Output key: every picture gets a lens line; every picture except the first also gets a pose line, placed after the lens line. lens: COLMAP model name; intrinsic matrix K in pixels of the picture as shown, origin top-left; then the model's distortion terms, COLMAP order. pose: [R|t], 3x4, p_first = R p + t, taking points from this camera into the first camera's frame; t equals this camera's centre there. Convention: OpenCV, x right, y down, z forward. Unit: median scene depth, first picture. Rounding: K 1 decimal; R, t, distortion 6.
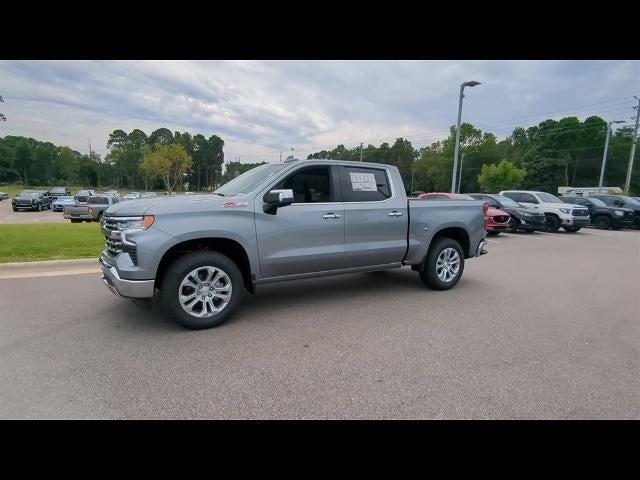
lens RADIAL K [[361.7, 0, 318.1], [0, 361.7, 240.2], [0, 0, 1]] dist [-0.001991, -0.000725]
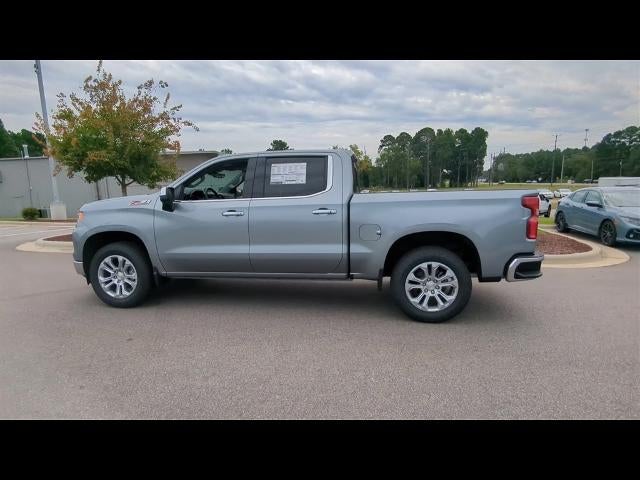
lens RADIAL K [[362.3, 0, 315.4], [0, 362.3, 239.9], [0, 0, 1]] dist [-0.002257, -0.000100]
pose [[0.760625, 0.053100, -0.647016, 0.741732], [-0.048184, 0.998518, 0.025302, -0.030902], [0.647401, 0.011930, 0.762056, 0.401451]]
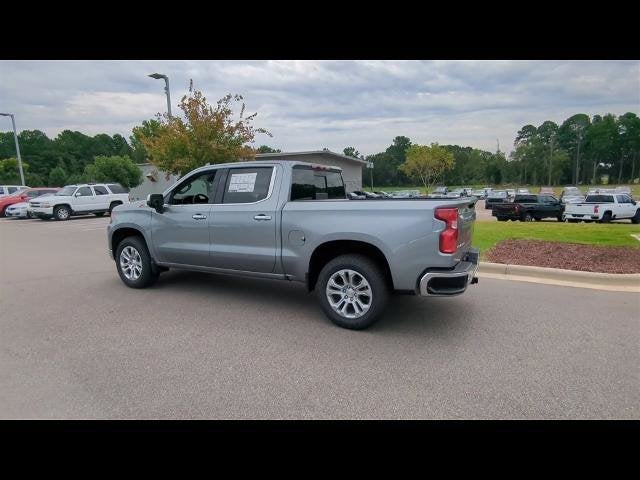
lens RADIAL K [[361.7, 0, 318.1], [0, 361.7, 240.2], [0, 0, 1]] dist [-0.001991, -0.000725]
pose [[0.512448, 0.090714, -0.853913, 1.077717], [-0.082546, 0.995003, 0.056165, -0.080779], [0.854741, 0.041706, 0.517376, 0.690615]]
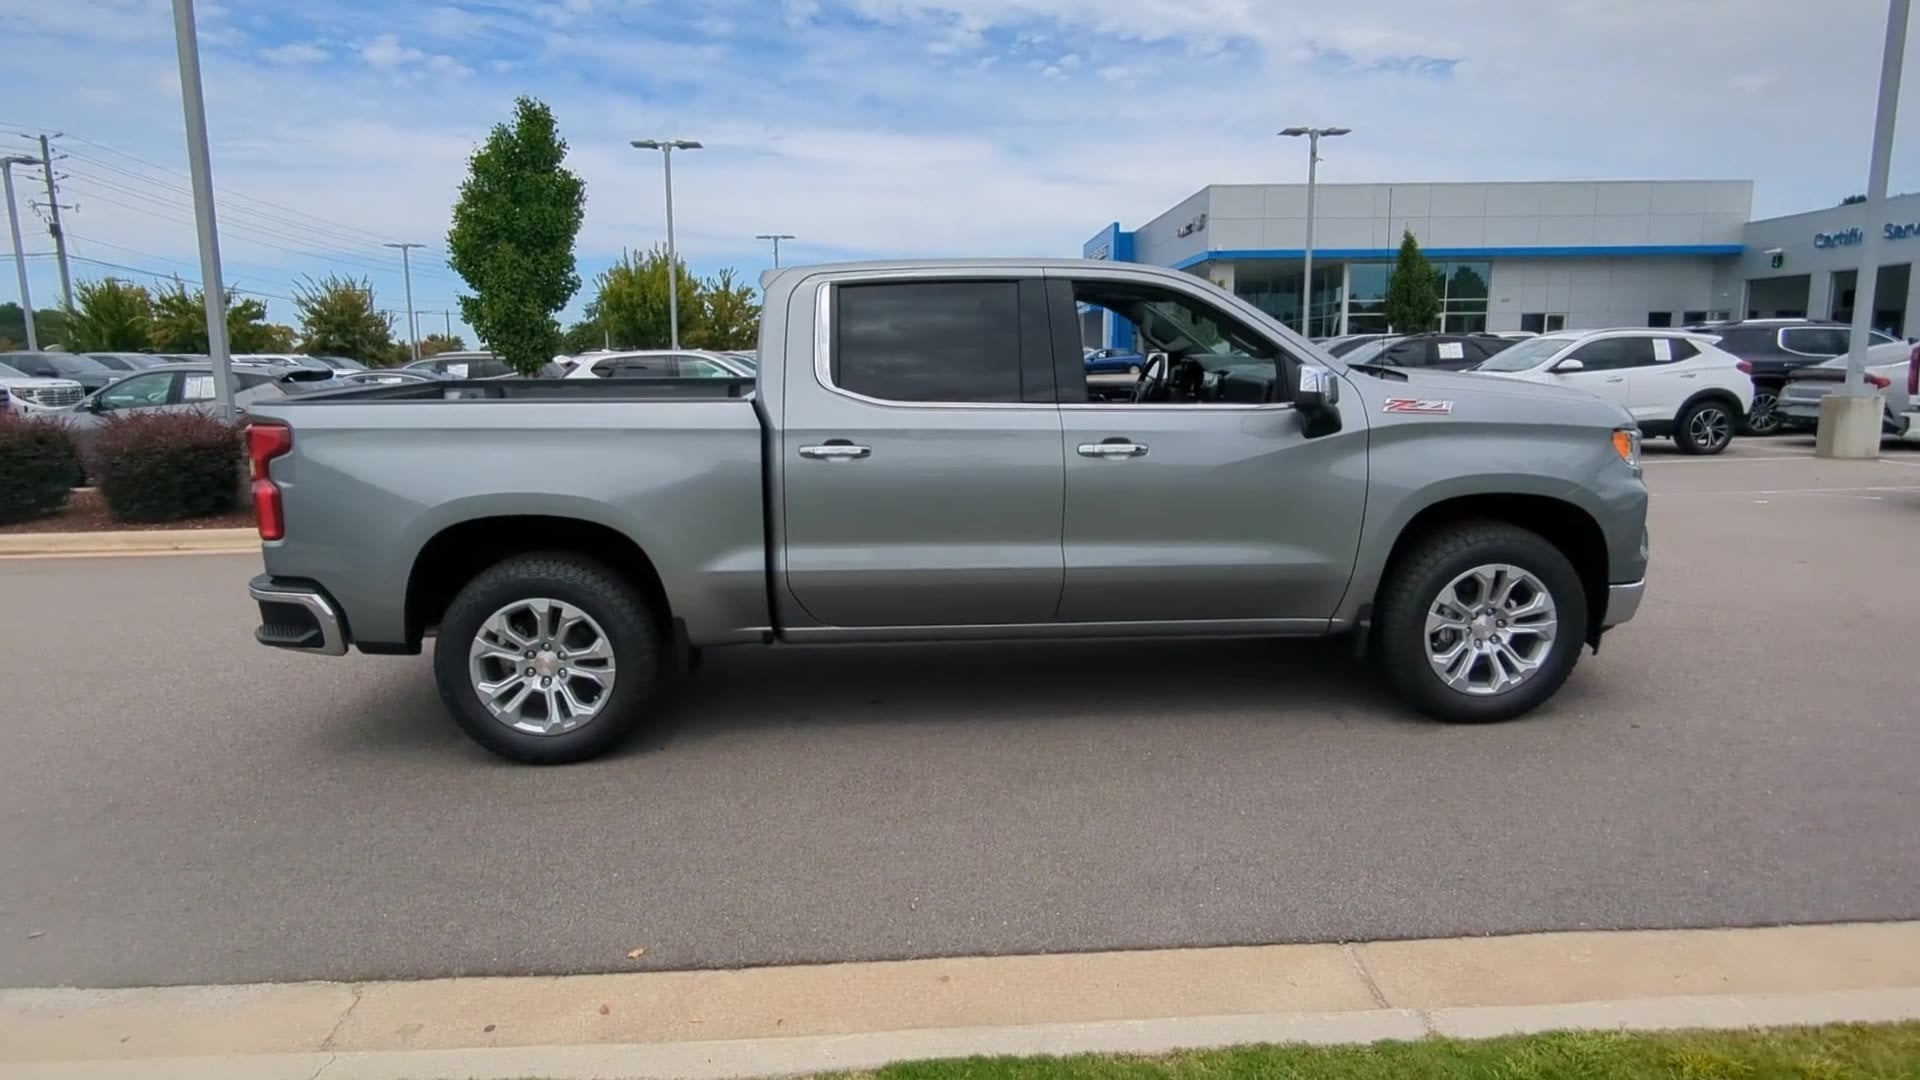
lens RADIAL K [[1086.9, 0, 953.4], [0, 1086.9, 540.5], [0, 0, 1]] dist [-0.002886, 0.000199]
pose [[-0.883919, -0.094347, 0.458023, -0.497625], [0.055379, 0.951426, 0.302855, -0.309958], [-0.464349, 0.293064, -0.835759, 2.092834]]
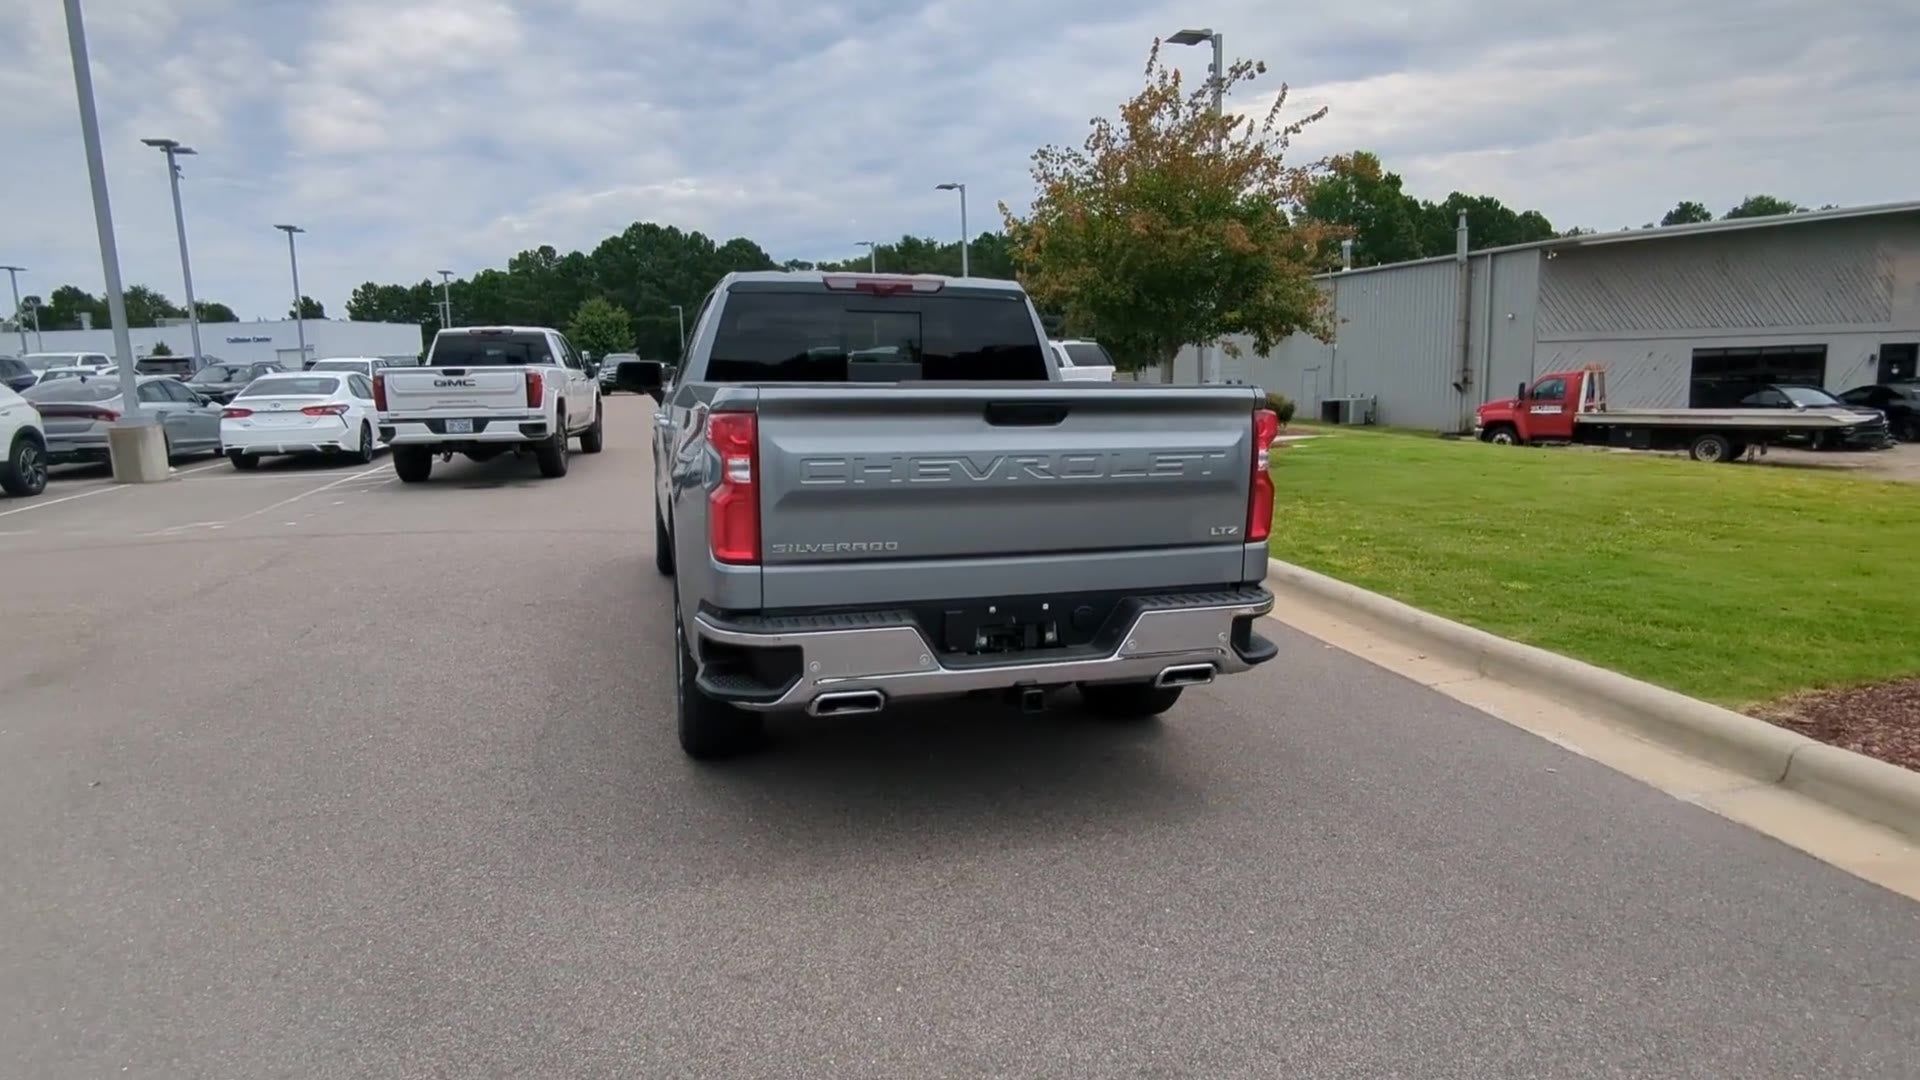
lens RADIAL K [[1088.1, 0, 960.0], [0, 1088.1, 540.0], [0, 0, 1]] dist [0.001704, -0.000751]
pose [[-0.248572, 0.131872, -0.959595, 1.195686], [-0.122769, 0.978410, 0.166259, -0.178592], [0.960802, 0.159136, -0.227016, 1.588303]]
